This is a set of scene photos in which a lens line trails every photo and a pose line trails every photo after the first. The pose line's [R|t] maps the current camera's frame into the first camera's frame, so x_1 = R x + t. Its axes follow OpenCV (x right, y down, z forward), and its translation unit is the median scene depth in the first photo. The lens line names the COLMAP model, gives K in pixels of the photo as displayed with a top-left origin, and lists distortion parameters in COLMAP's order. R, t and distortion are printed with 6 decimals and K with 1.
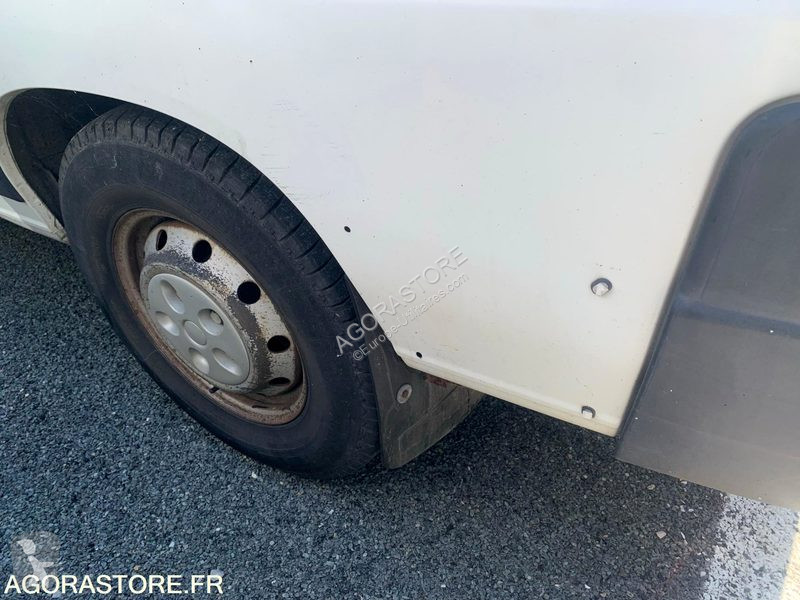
lens RADIAL K [[627.1, 0, 400.0], [0, 627.1, 300.0], [0, 0, 1]] dist [0.044581, -0.000922]
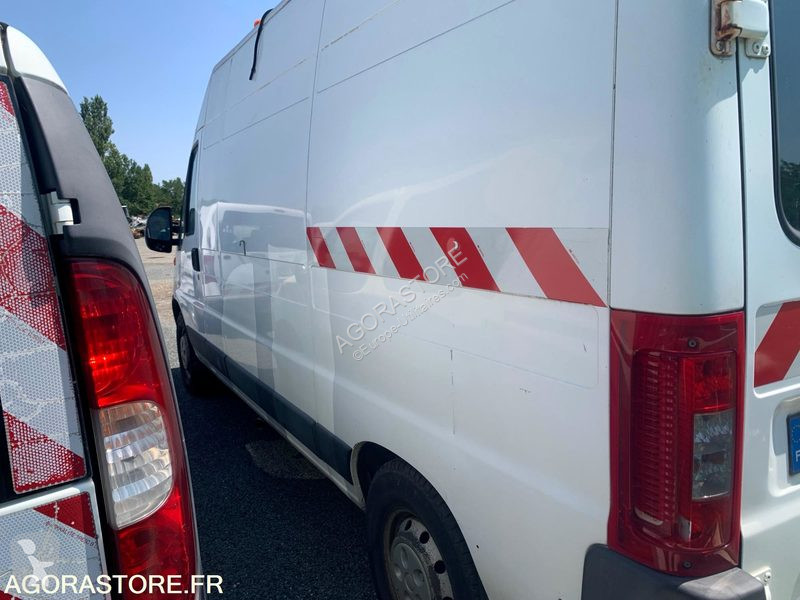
lens RADIAL K [[627.1, 0, 400.0], [0, 627.1, 300.0], [0, 0, 1]] dist [0.044581, -0.000922]
pose [[0.888813, 0.114802, -0.443658, 0.388560], [-0.297339, 0.881137, -0.367677, 0.014912], [0.348713, 0.458713, 0.817301, -0.931344]]
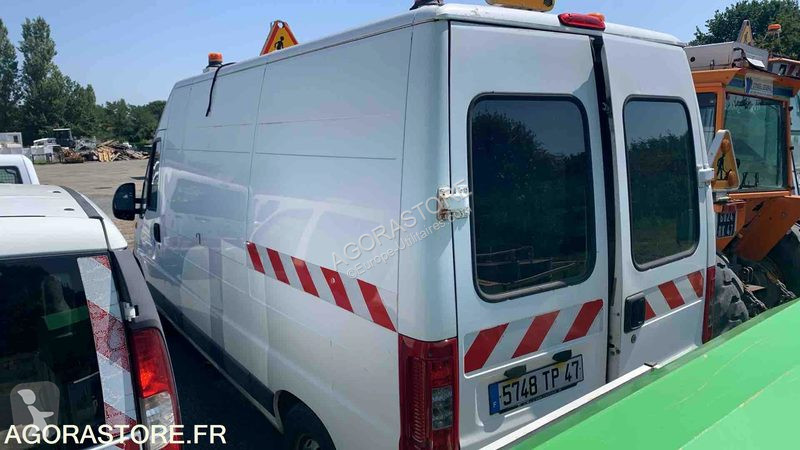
lens RADIAL K [[583.8, 0, 400.0], [0, 583.8, 225.0], [0, 0, 1]] dist [0.037668, -0.003863]
pose [[0.928043, 0.125419, -0.350723, 0.906444], [-0.269322, 0.876393, -0.399250, -0.005134], [0.257297, 0.464979, 0.847109, -1.812634]]
